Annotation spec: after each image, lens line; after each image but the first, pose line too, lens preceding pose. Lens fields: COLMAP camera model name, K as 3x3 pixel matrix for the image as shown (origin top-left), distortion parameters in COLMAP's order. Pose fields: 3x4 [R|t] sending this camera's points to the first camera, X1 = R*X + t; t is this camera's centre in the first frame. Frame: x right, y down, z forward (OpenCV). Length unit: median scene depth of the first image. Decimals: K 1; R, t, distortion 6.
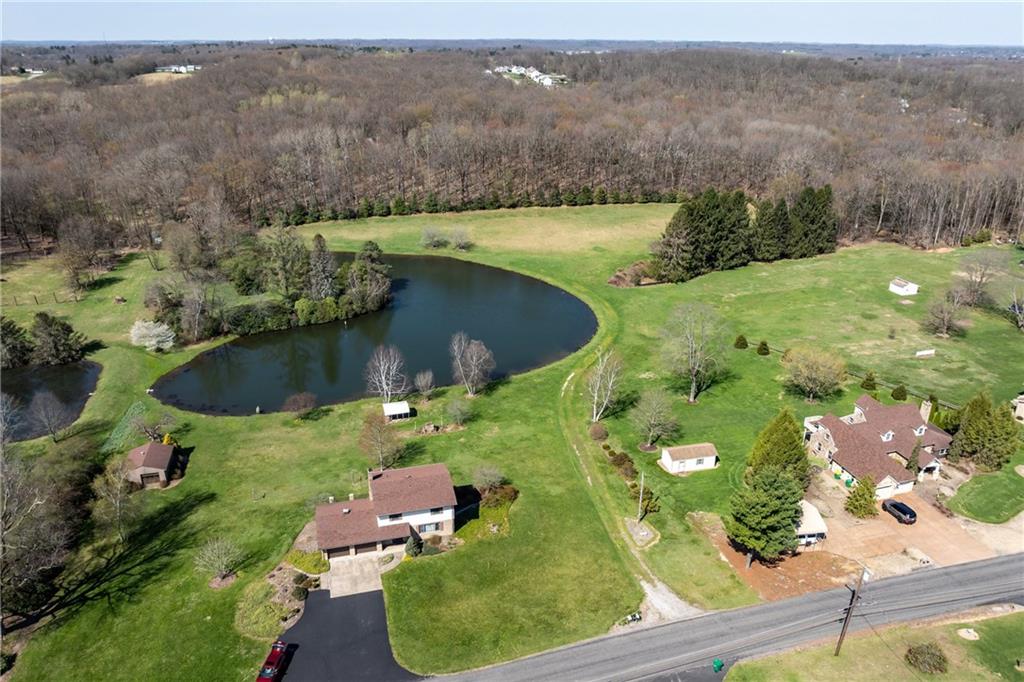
lens RADIAL K [[721.4, 0, 512.0], [0, 721.4, 341.0], [0, 0, 1]] dist [-0.033939, -0.001132]
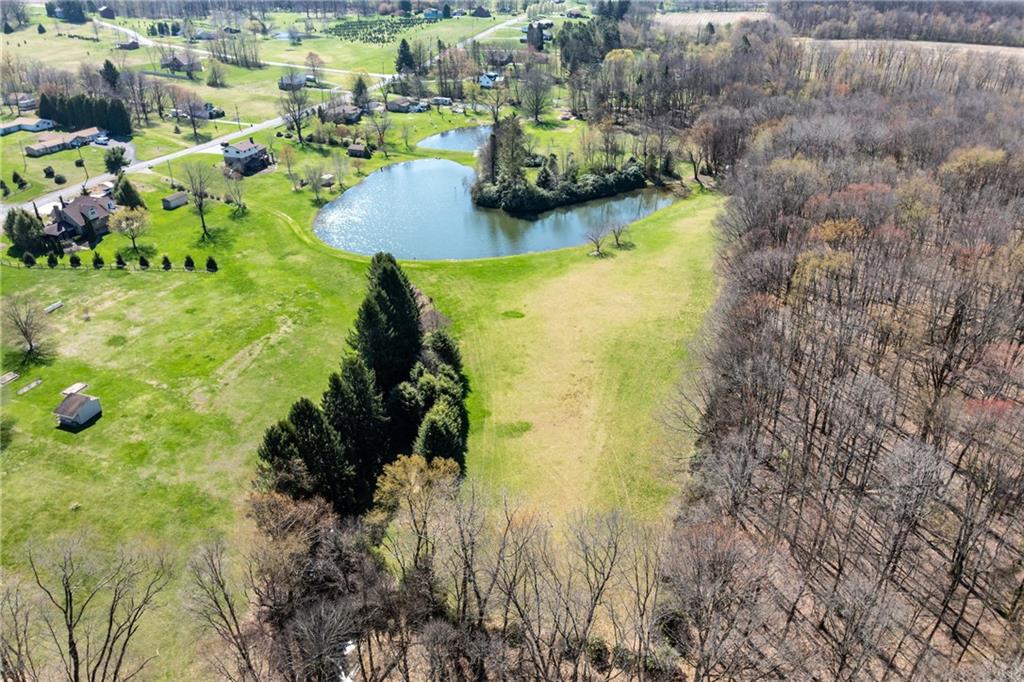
lens RADIAL K [[721.4, 0, 512.0], [0, 721.4, 341.0], [0, 0, 1]] dist [-0.033939, -0.001132]
pose [[-0.556115, 0.410340, -0.722743, 0.581265], [-0.314076, 0.701371, 0.639872, -0.501823], [0.769476, 0.582838, -0.261165, 1.087214]]
